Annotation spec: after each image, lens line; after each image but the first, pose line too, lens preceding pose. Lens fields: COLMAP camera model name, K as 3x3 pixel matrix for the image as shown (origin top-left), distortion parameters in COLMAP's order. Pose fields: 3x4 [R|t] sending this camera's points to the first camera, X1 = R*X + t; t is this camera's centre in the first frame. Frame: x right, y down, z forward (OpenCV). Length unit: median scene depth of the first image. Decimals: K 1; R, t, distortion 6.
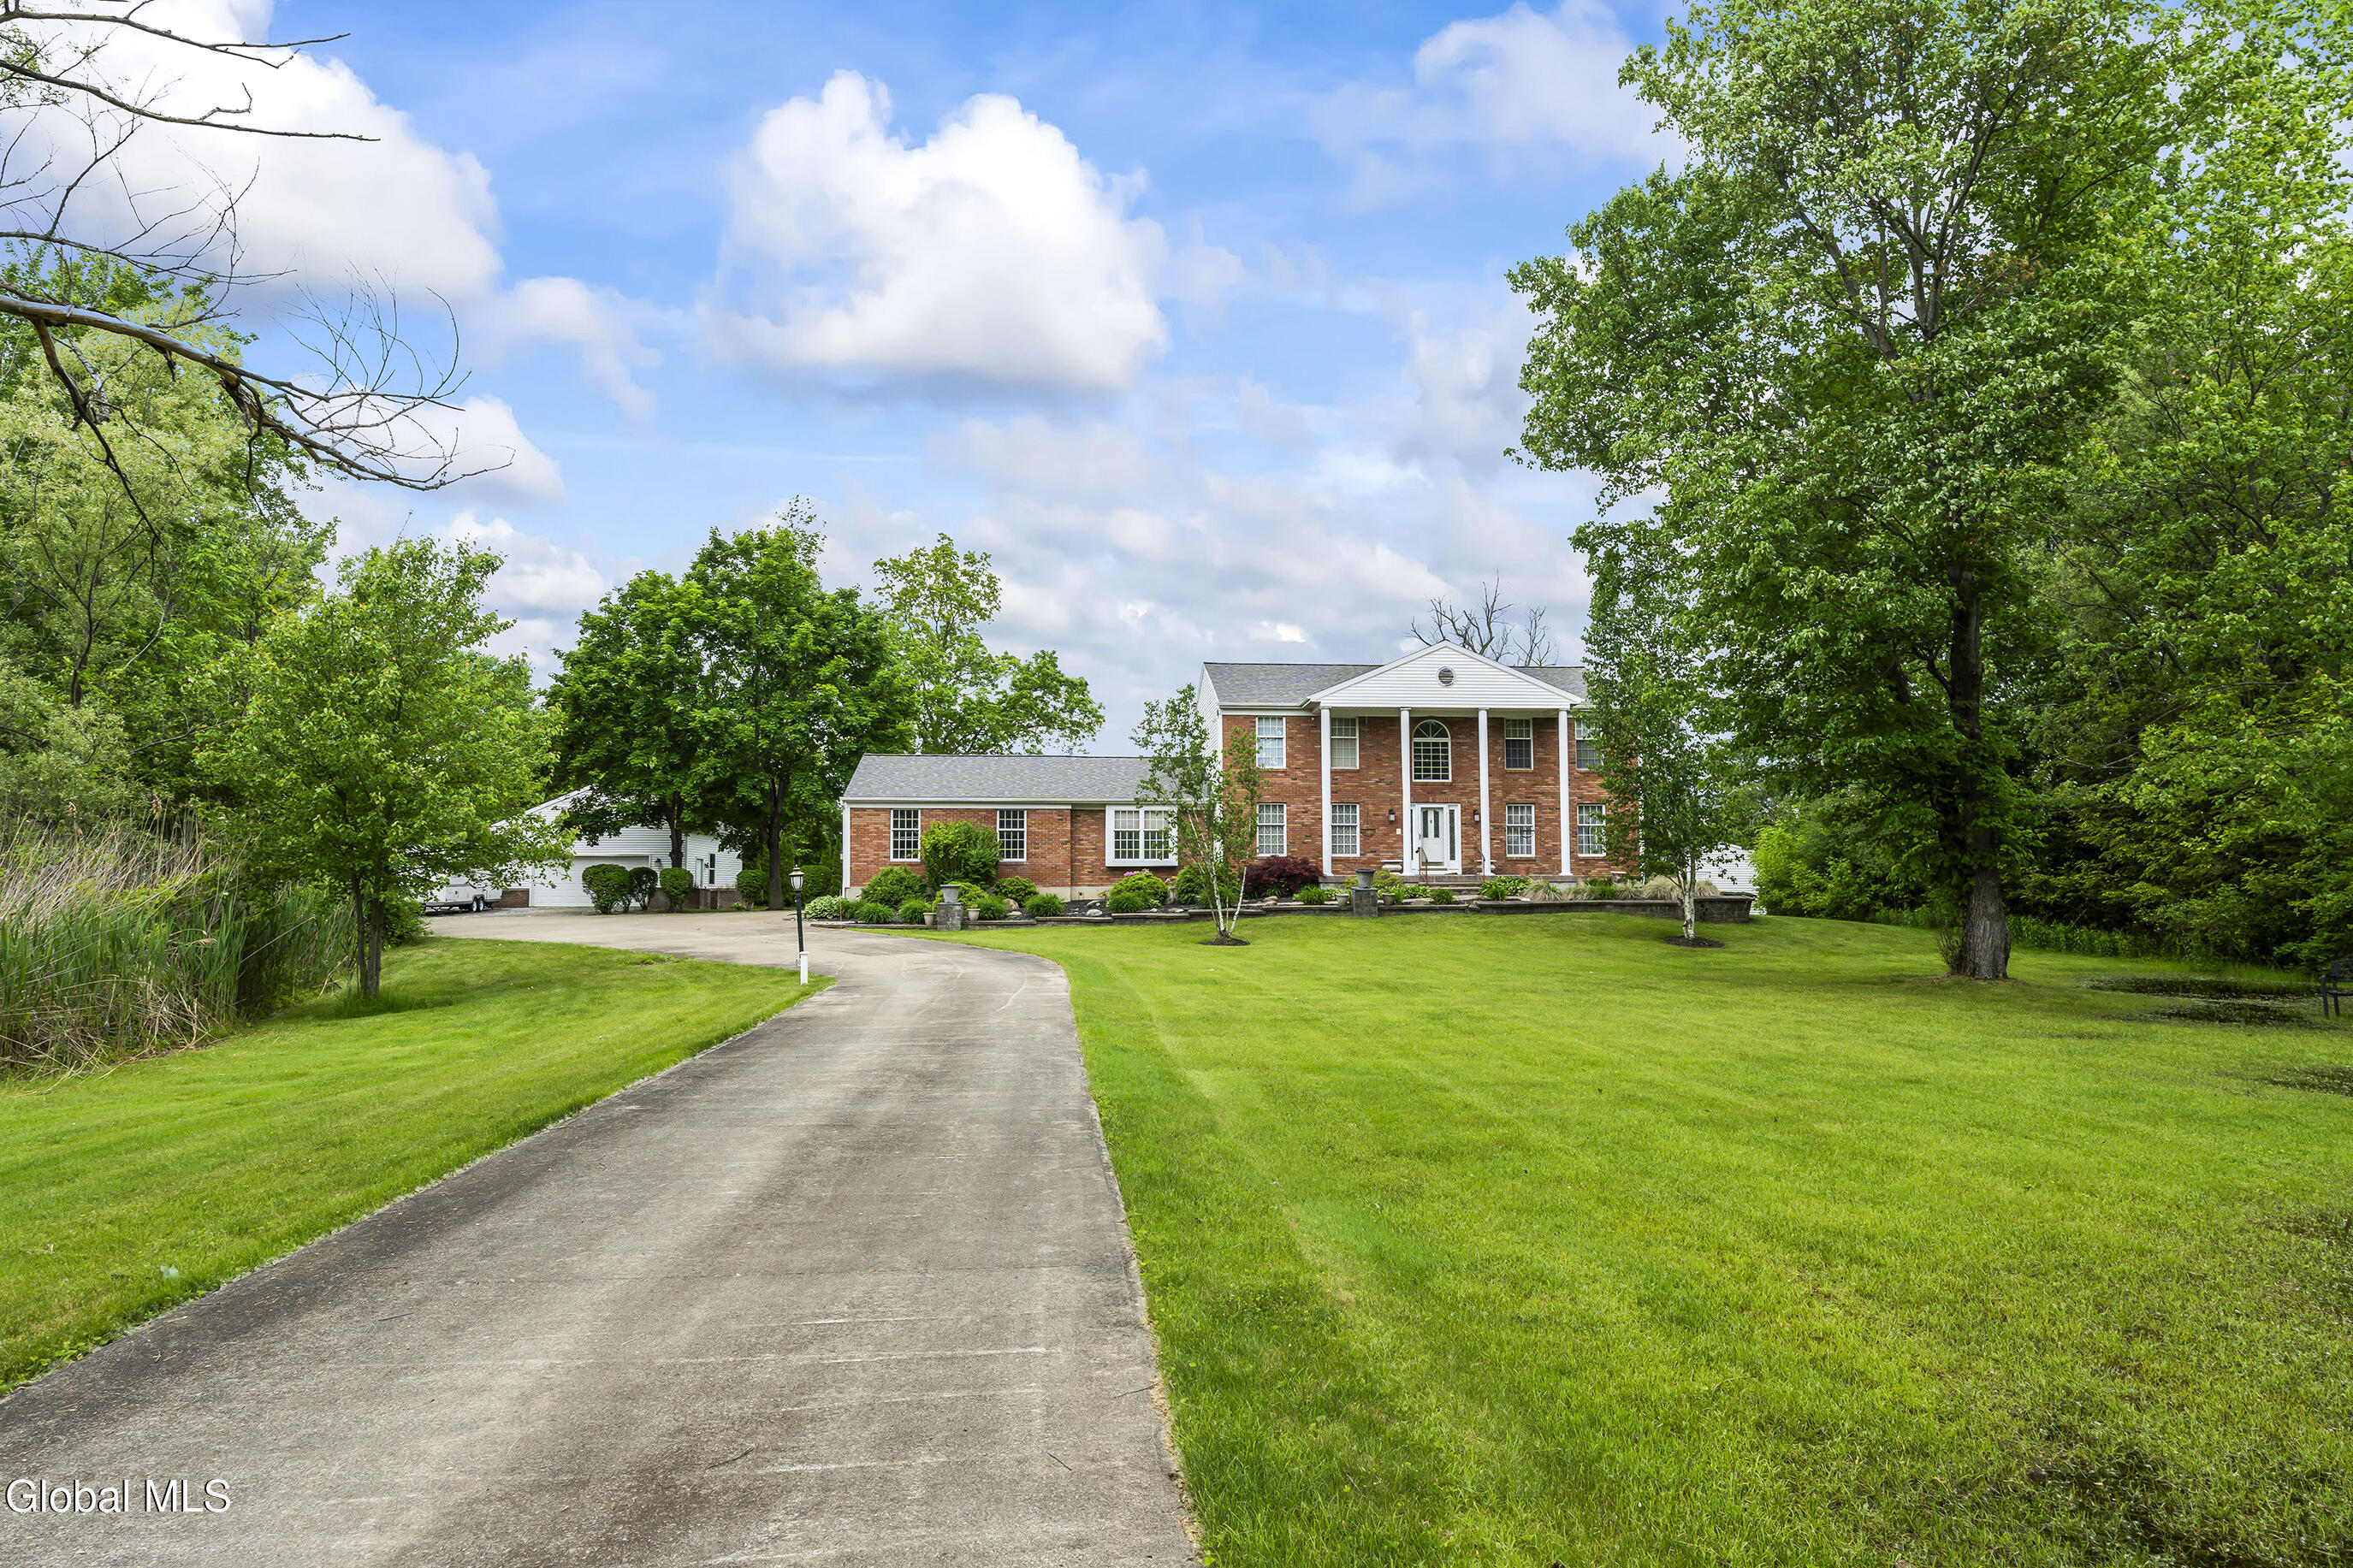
lens RADIAL K [[1441.1, 0, 1169.9], [0, 1441.1, 765.8], [0, 0, 1]] dist [0.002480, 0.000247]
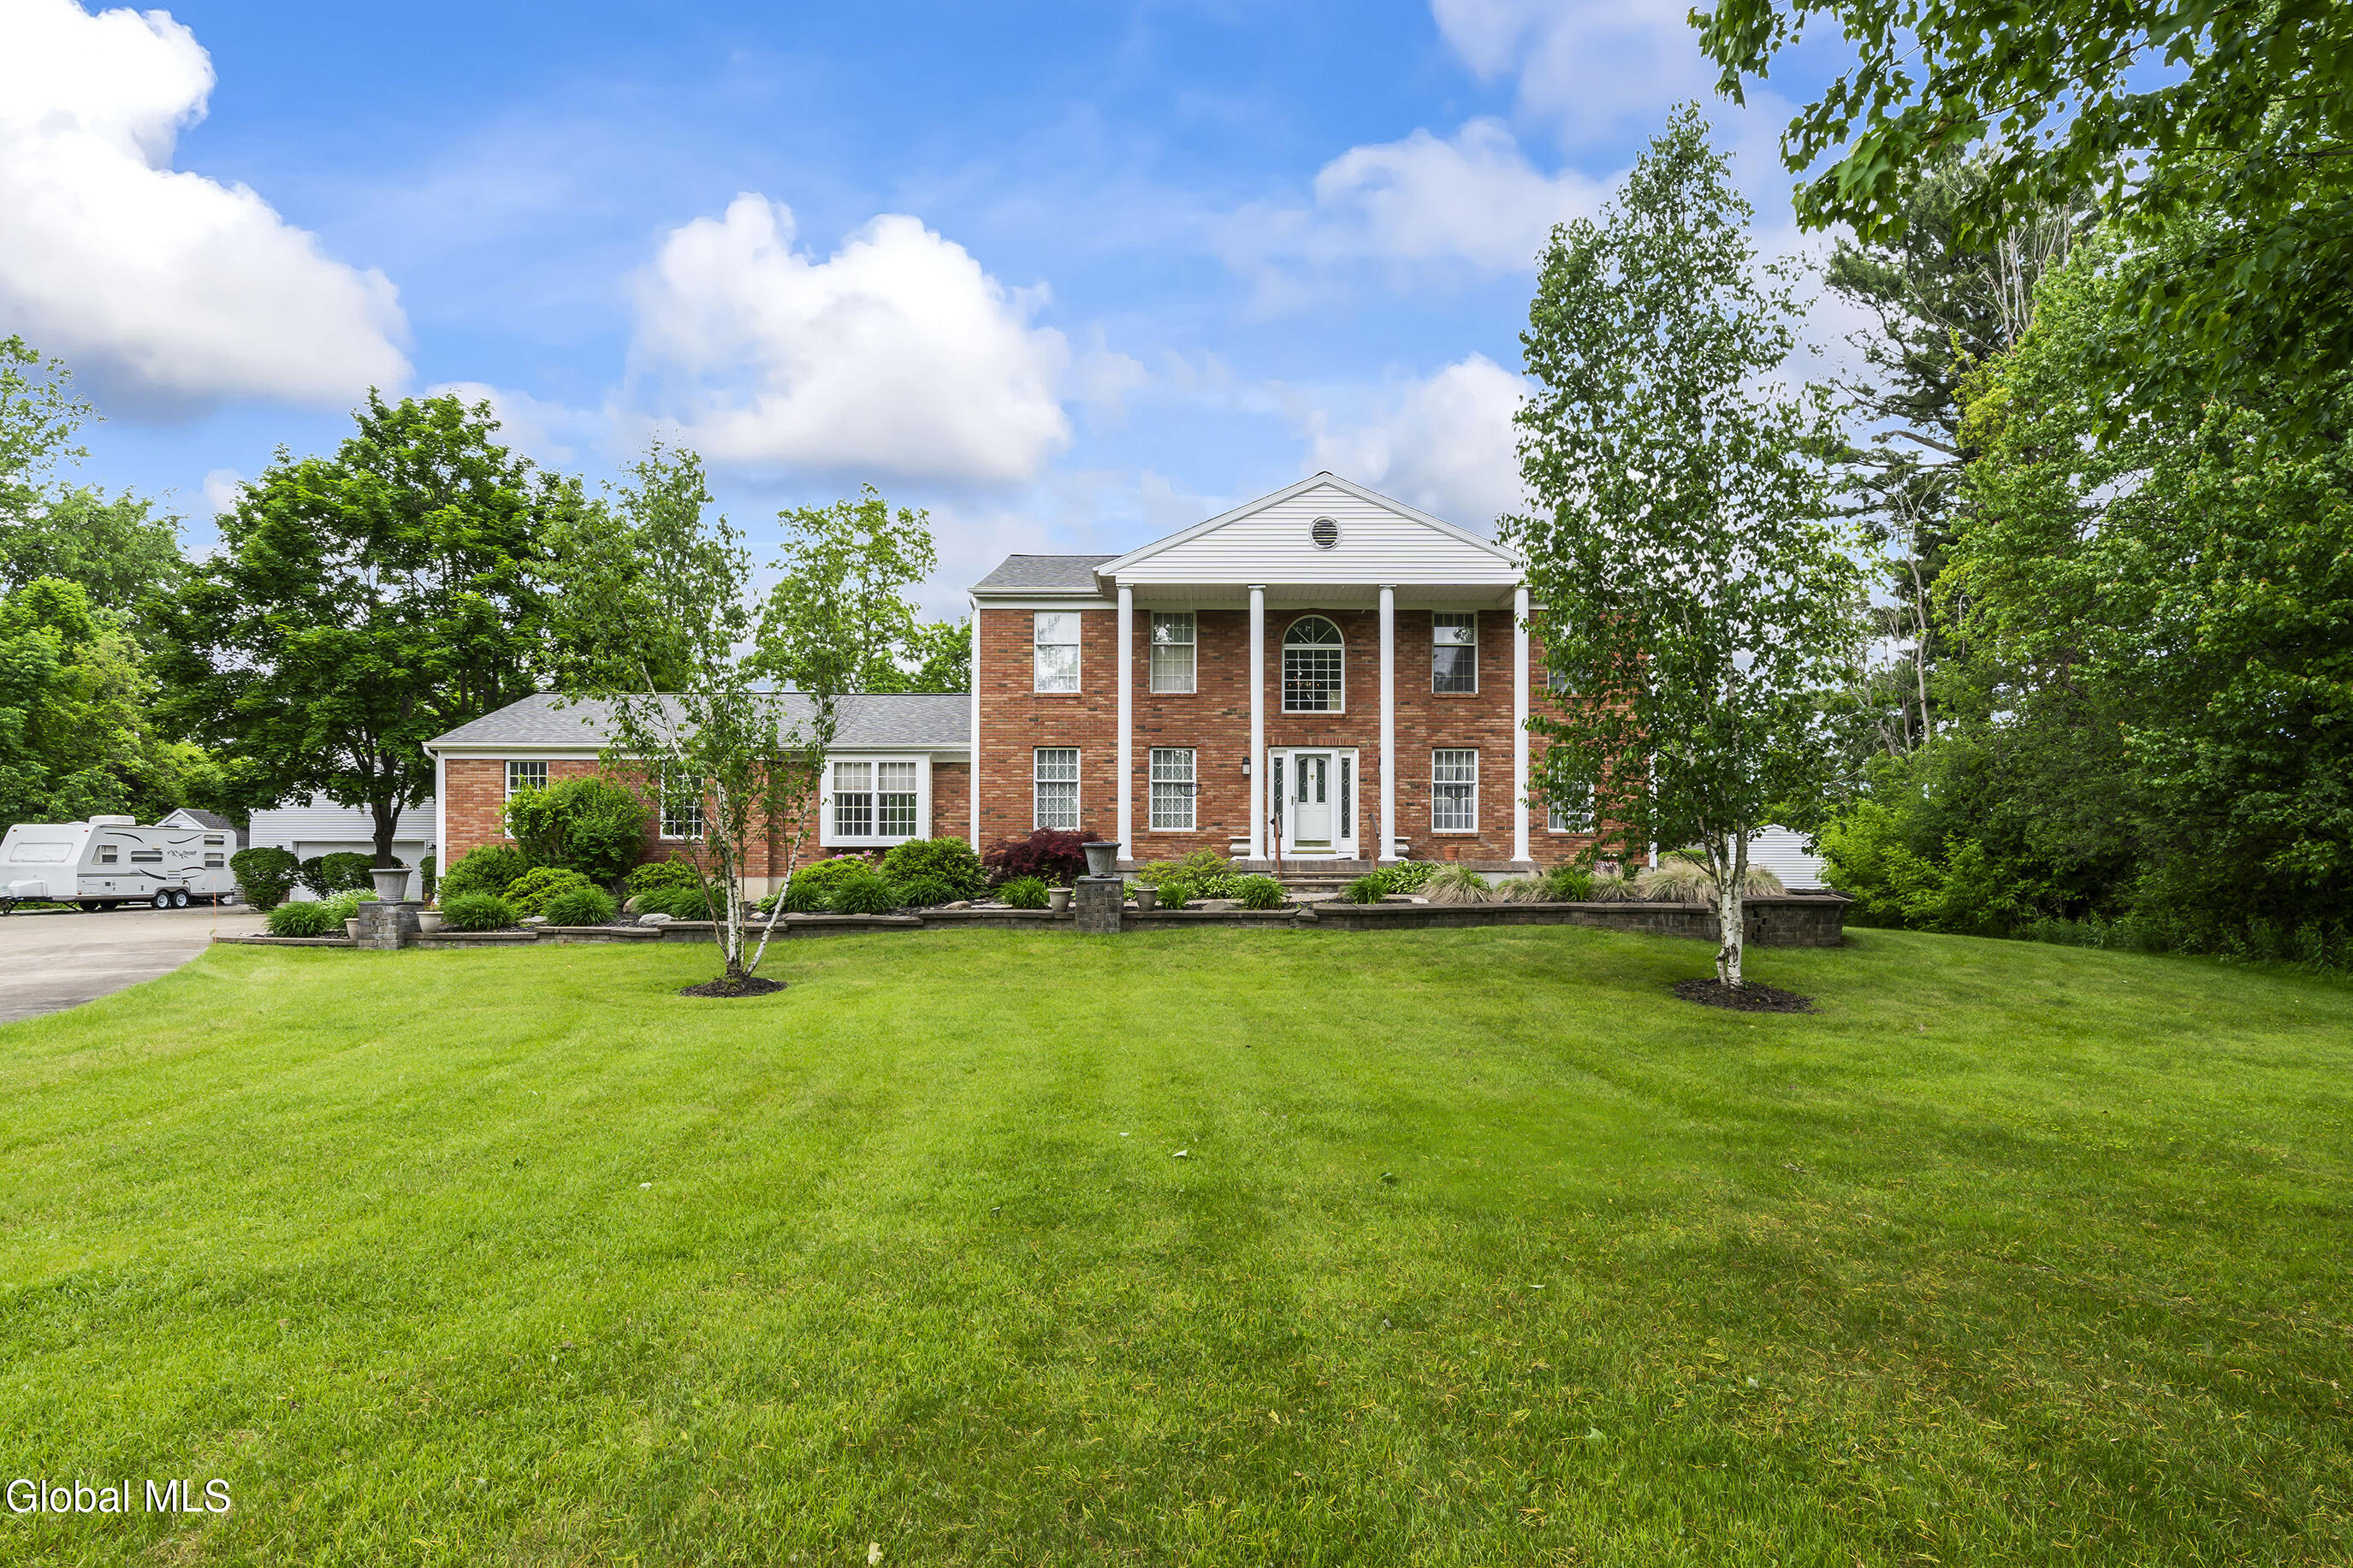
lens RADIAL K [[1189.9, 0, 1183.3], [0, 1189.9, 866.1], [0, 0, 1]] dist [-0.003336, 0.000187]
pose [[0.996651, 0.002723, -0.081729, 0.167549], [0.002777, 0.997742, 0.067107, 0.042489], [0.081727, -0.067109, 0.994393, 0.471570]]
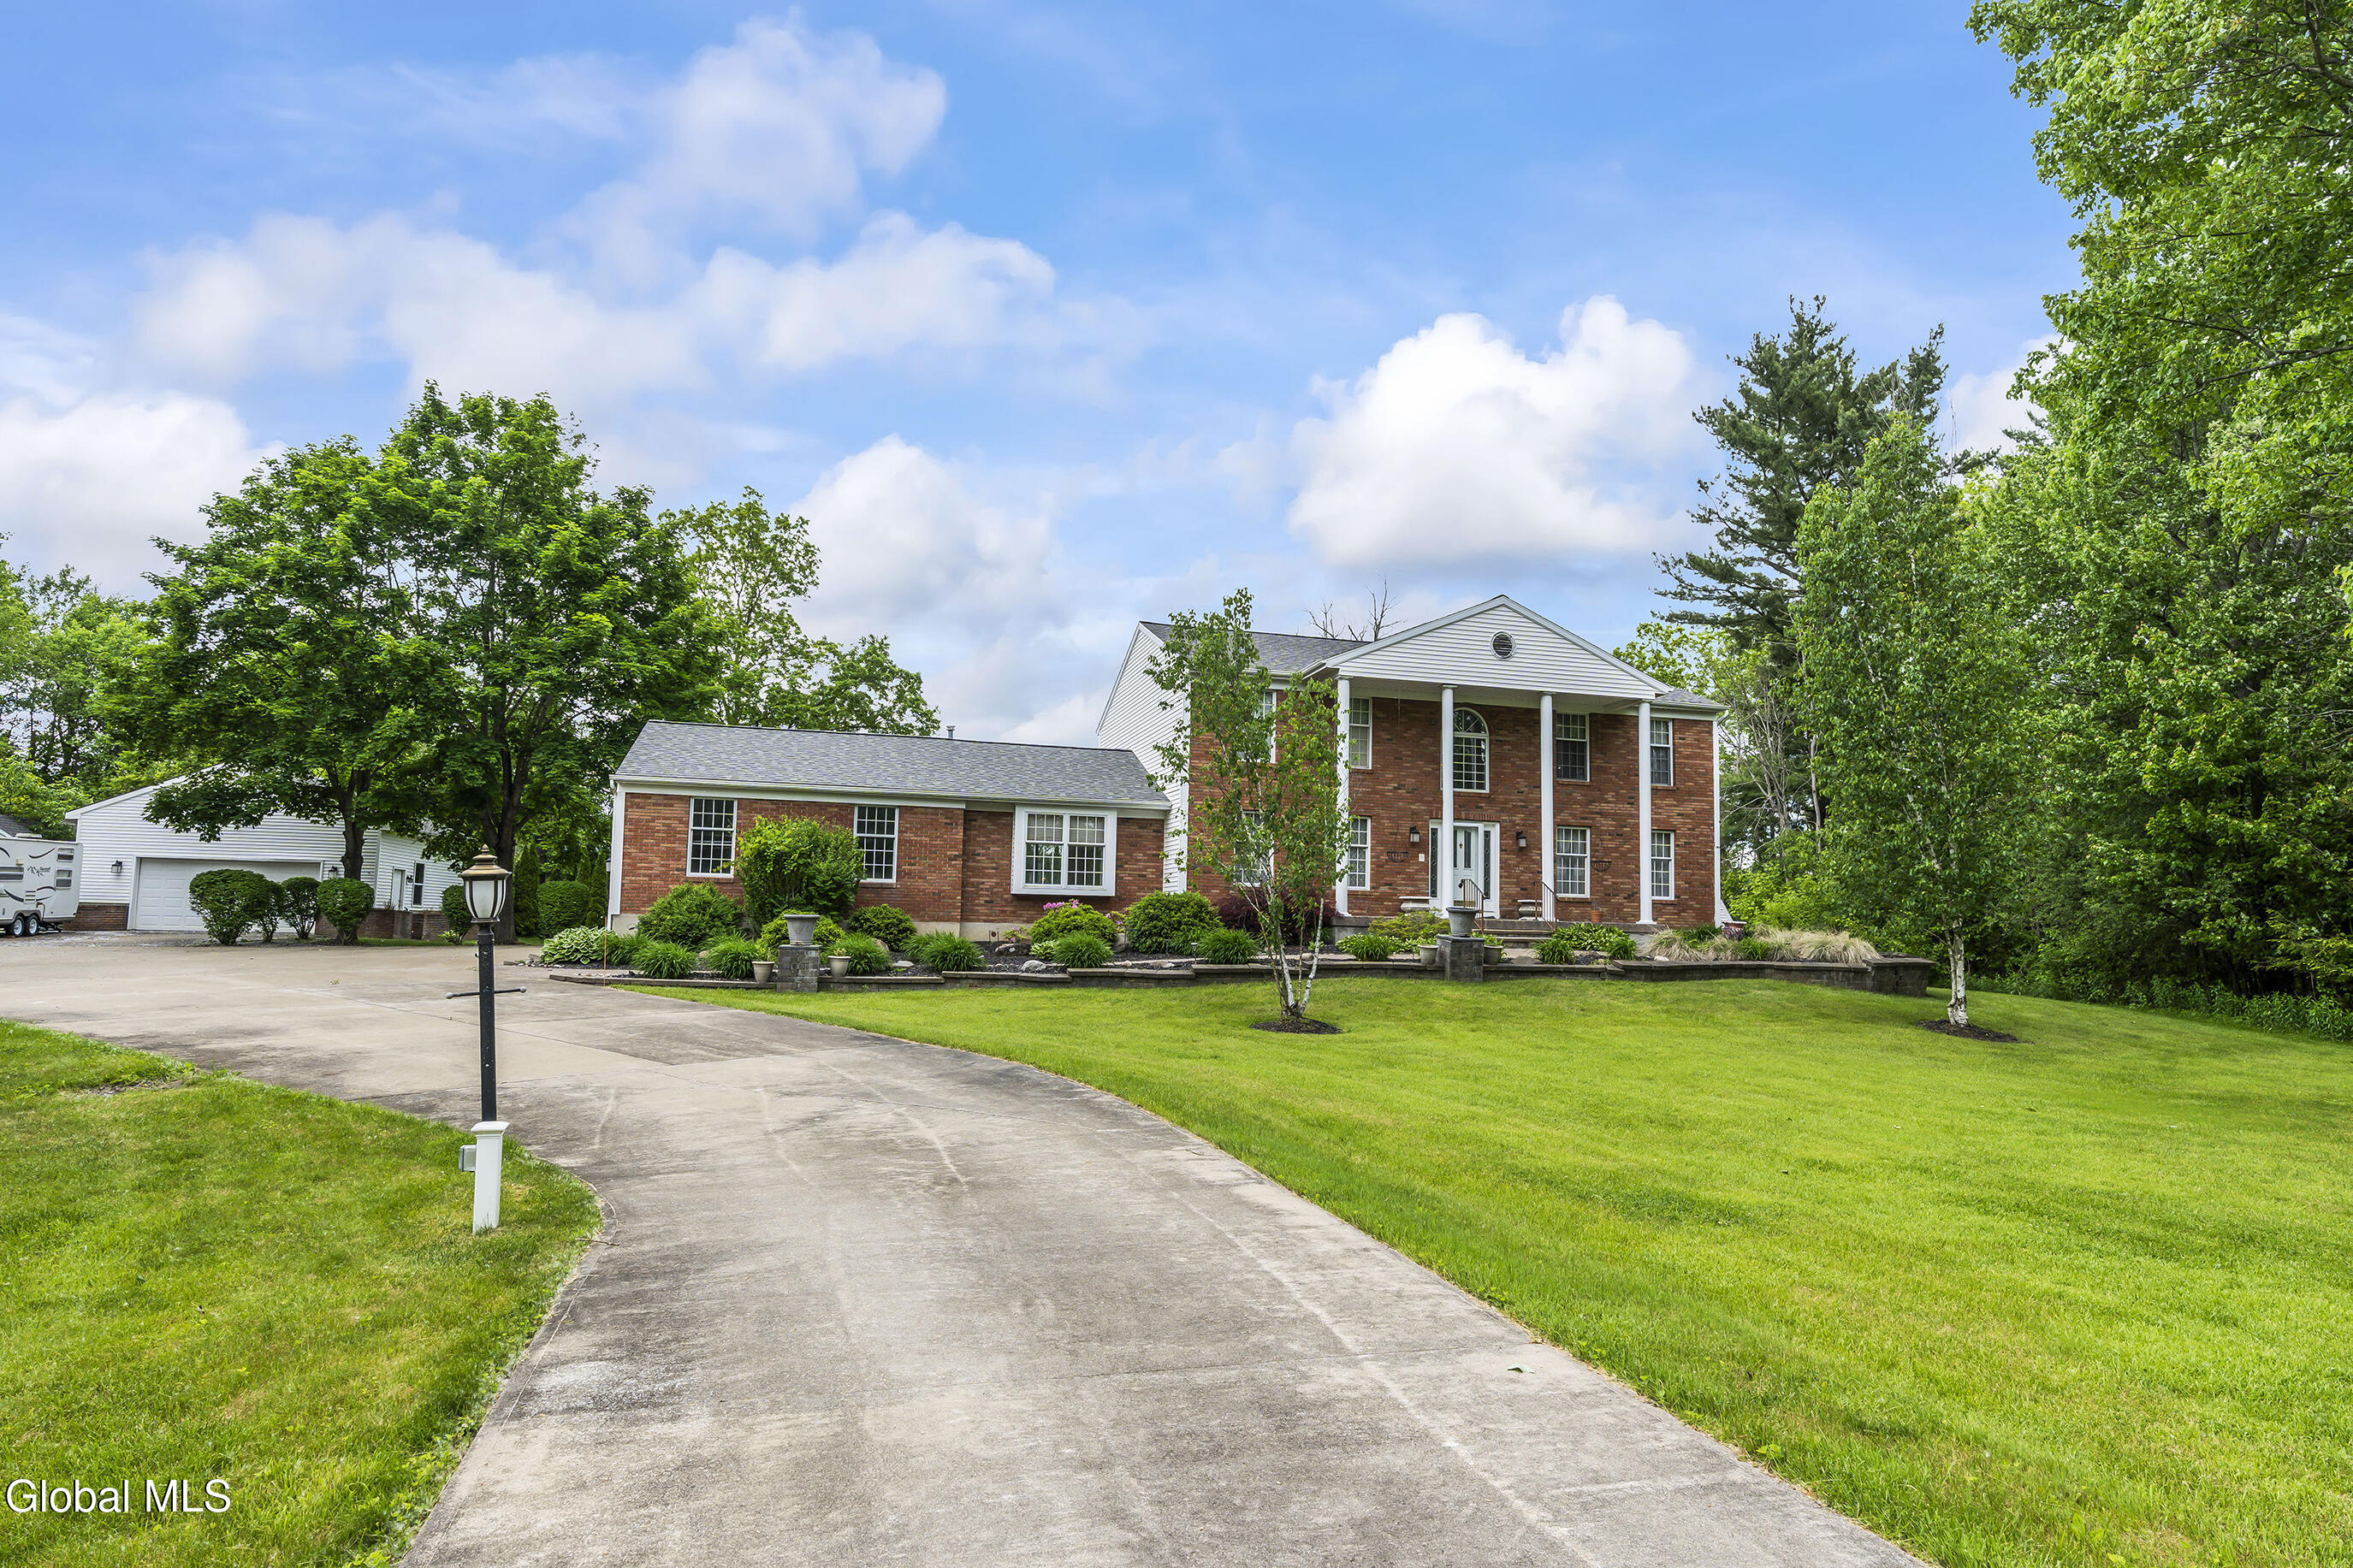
lens RADIAL K [[1331.1, 0, 1176.5], [0, 1331.1, 784.0], [0, 0, 1]] dist [-0.002598, -0.000856]
pose [[0.982124, 0.044330, 0.182941, -0.086661], [-0.040469, 0.998873, -0.024789, 0.029820], [-0.183833, 0.016942, 0.982811, 0.359389]]
